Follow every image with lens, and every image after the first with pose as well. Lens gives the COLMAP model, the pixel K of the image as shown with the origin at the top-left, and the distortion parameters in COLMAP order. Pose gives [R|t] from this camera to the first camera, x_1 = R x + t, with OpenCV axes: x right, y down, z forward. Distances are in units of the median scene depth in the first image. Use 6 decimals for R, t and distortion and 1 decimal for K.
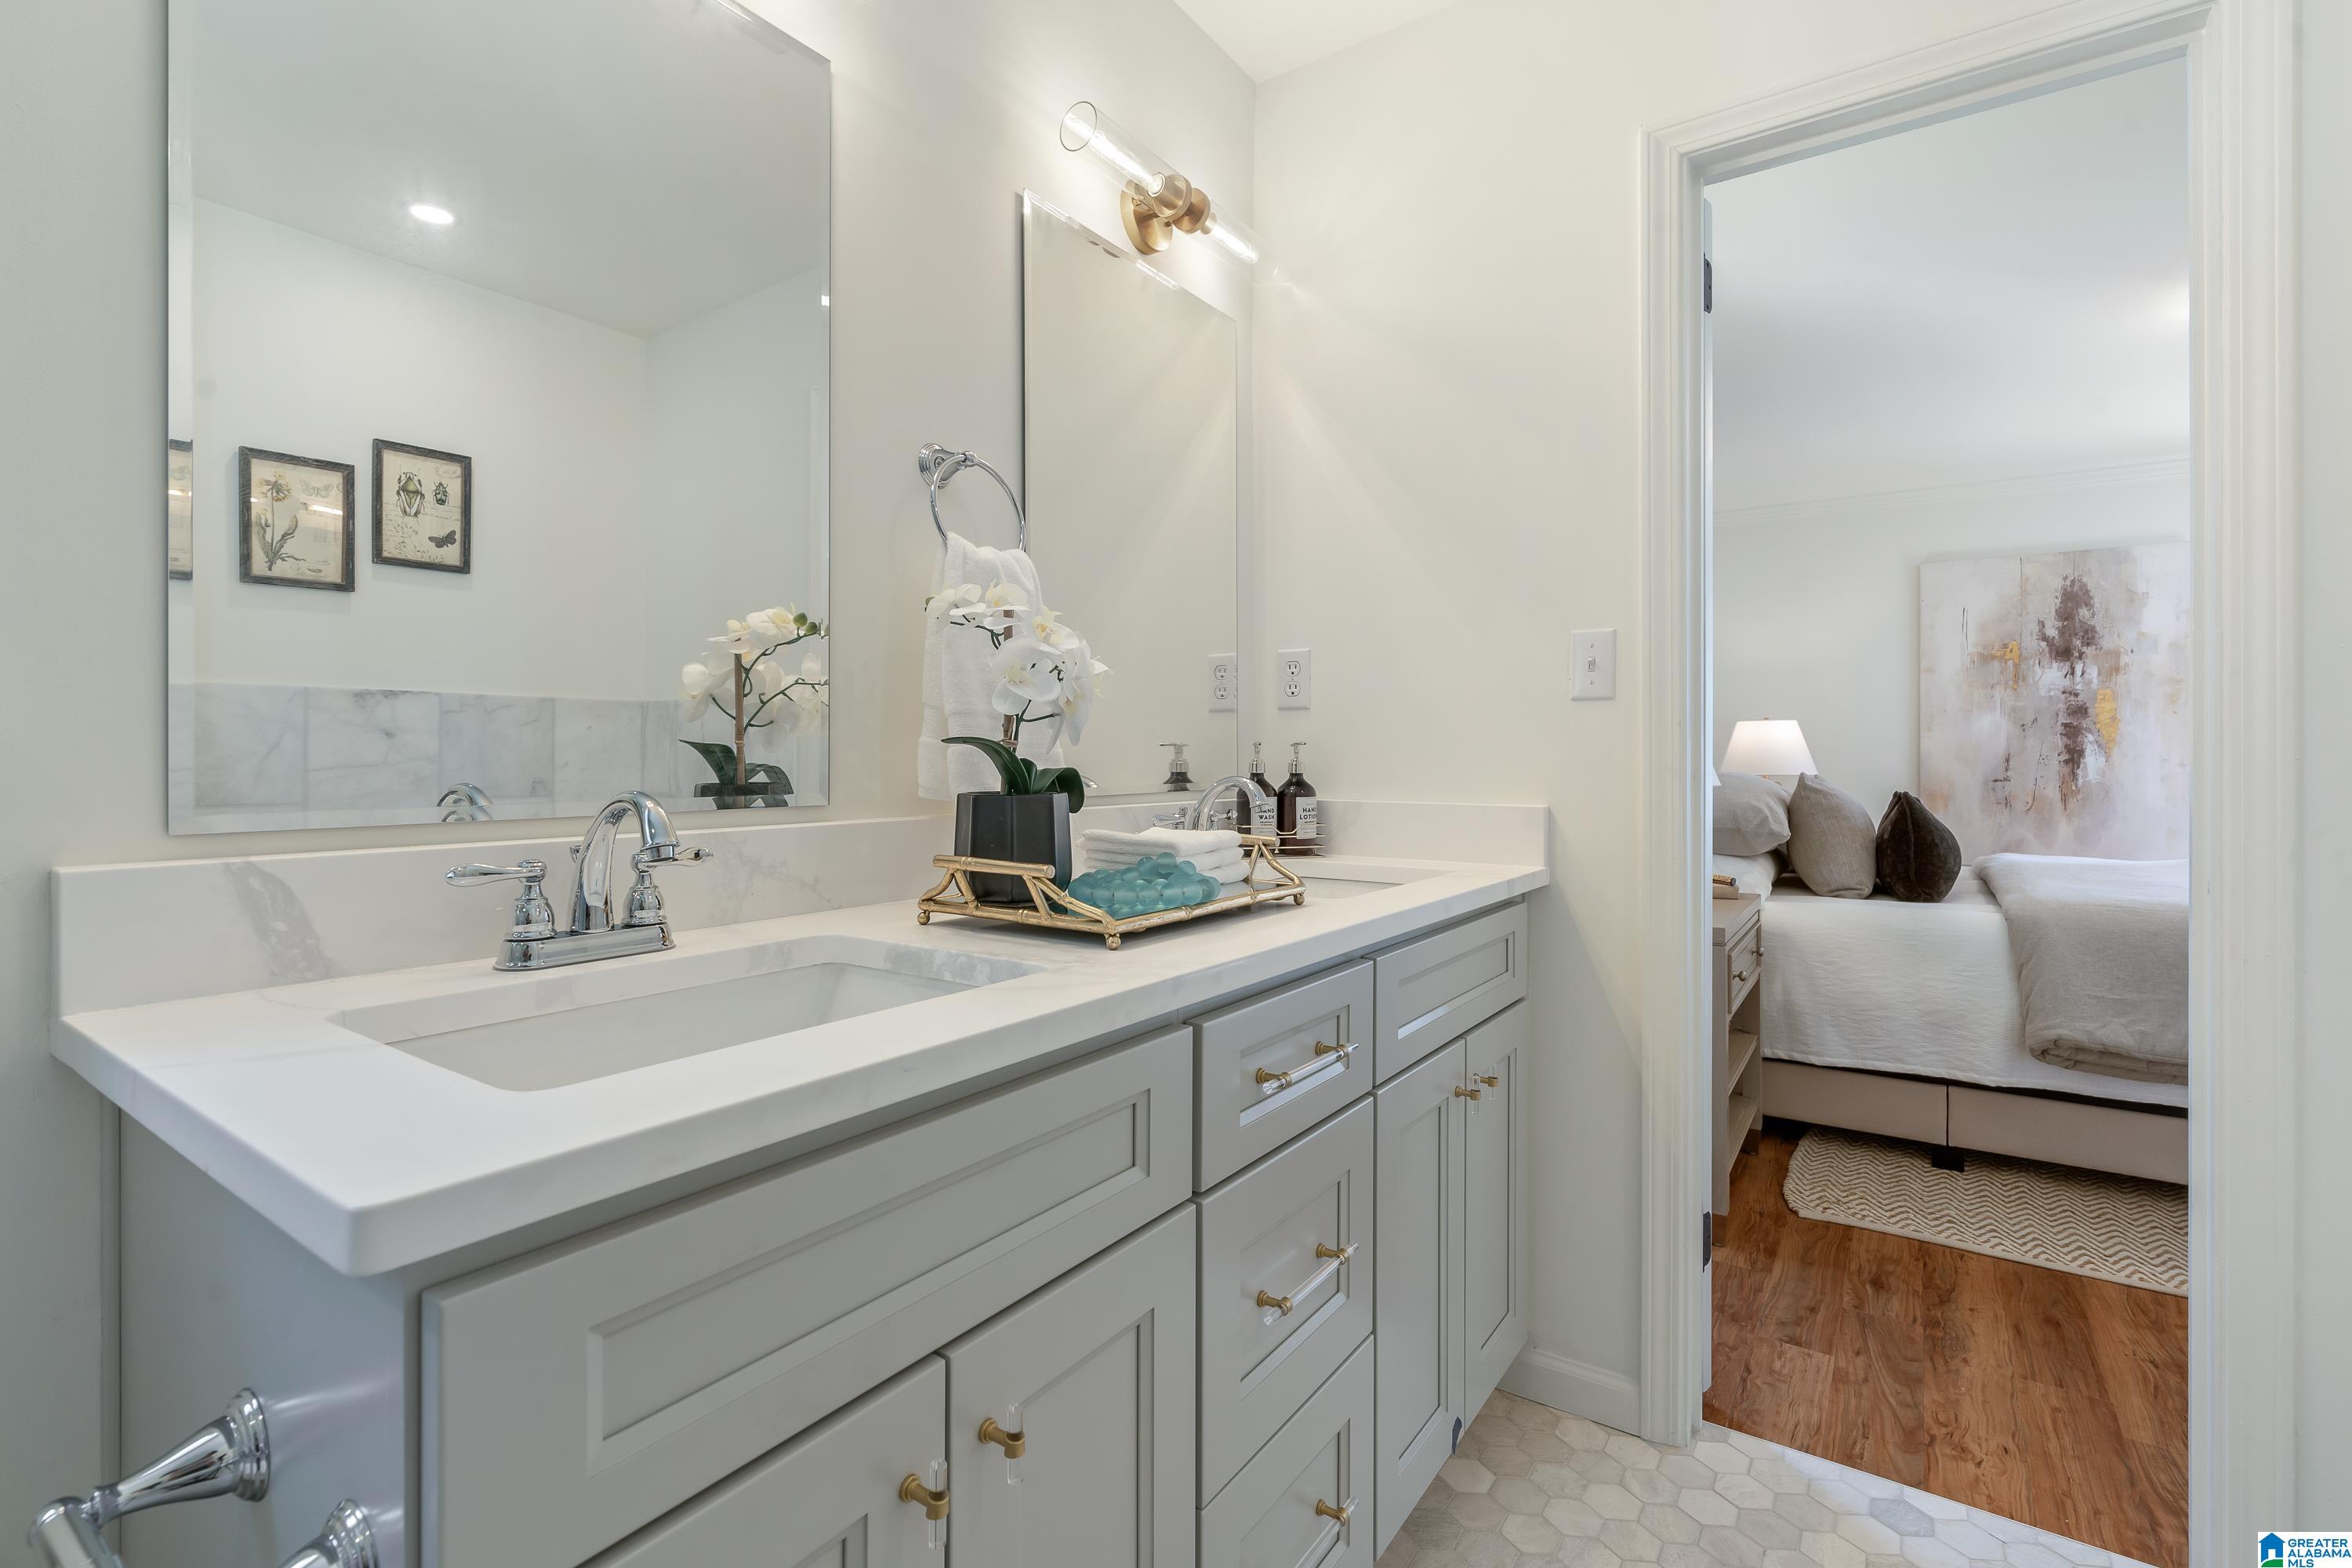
lens RADIAL K [[1066.3, 0, 1146.7], [0, 1066.3, 760.7], [0, 0, 1]] dist [-0.003716, -0.000425]
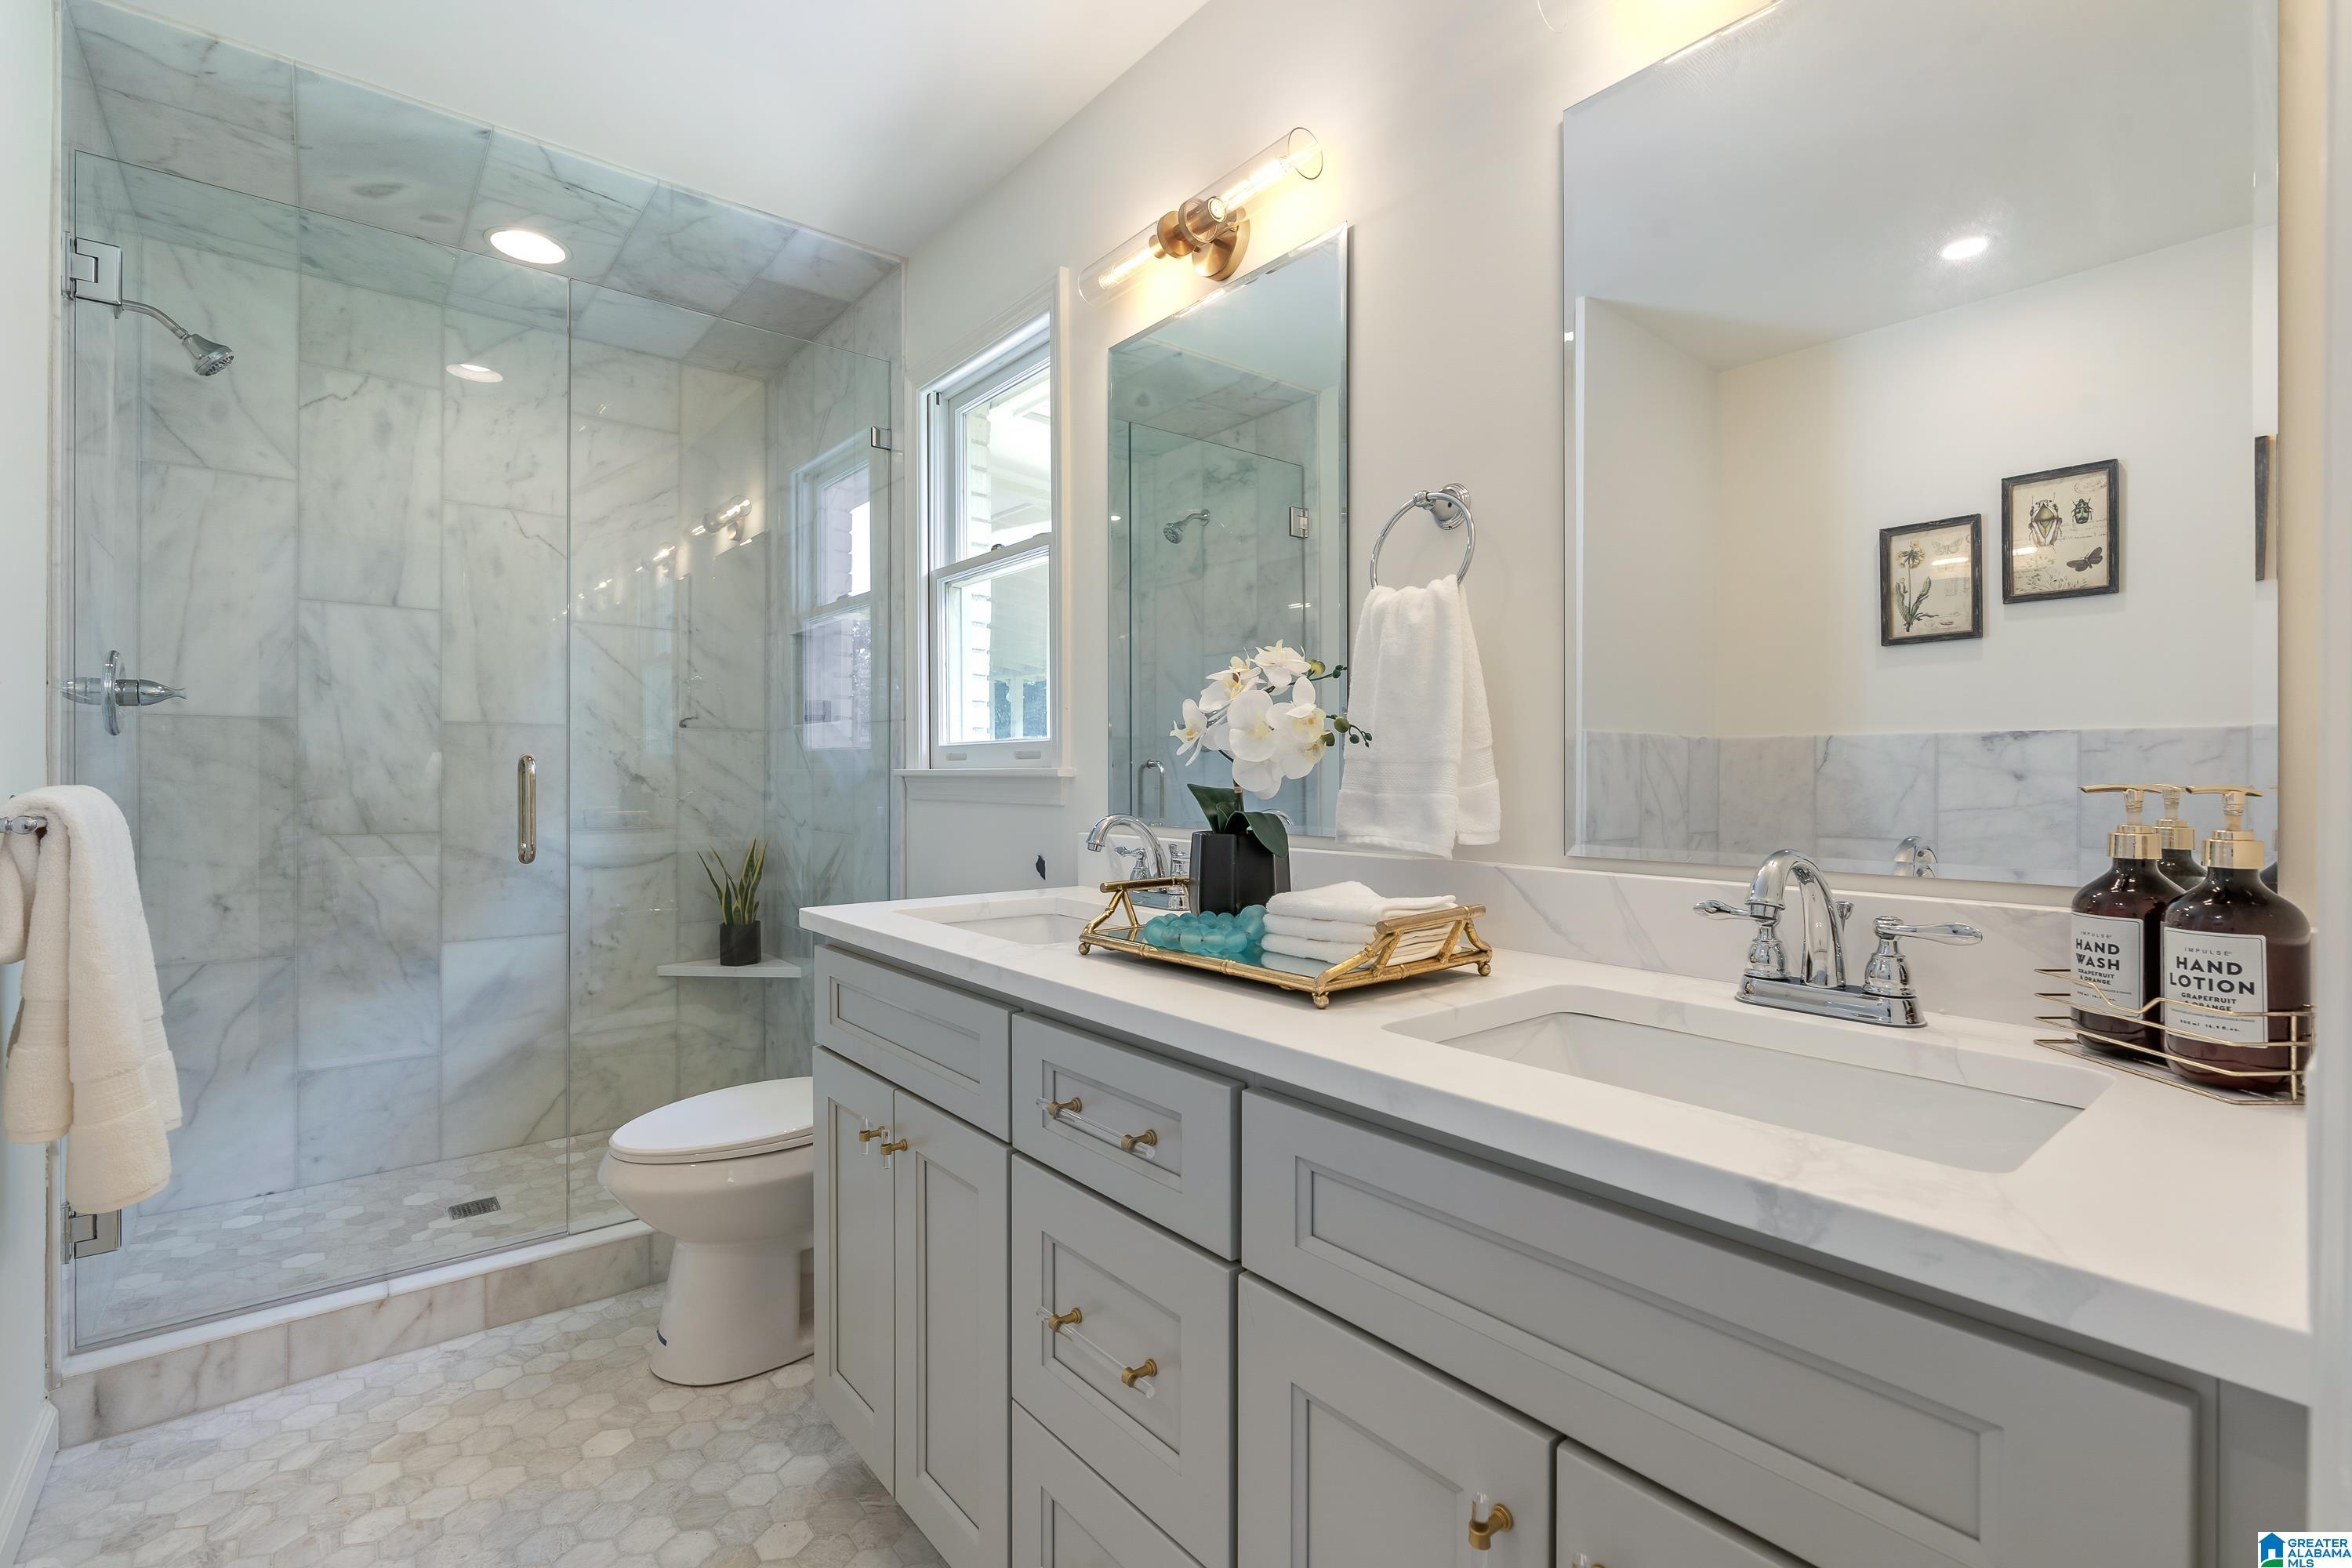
lens RADIAL K [[1066.3, 0, 1168.8], [0, 1066.3, 769.2], [0, 0, 1]] dist [-0.003716, -0.000425]
pose [[-0.243897, -0.008293, -0.969766, 0.428227], [-0.012331, 0.999909, -0.005450, -0.017345], [0.969723, 0.010629, -0.243977, 0.496691]]
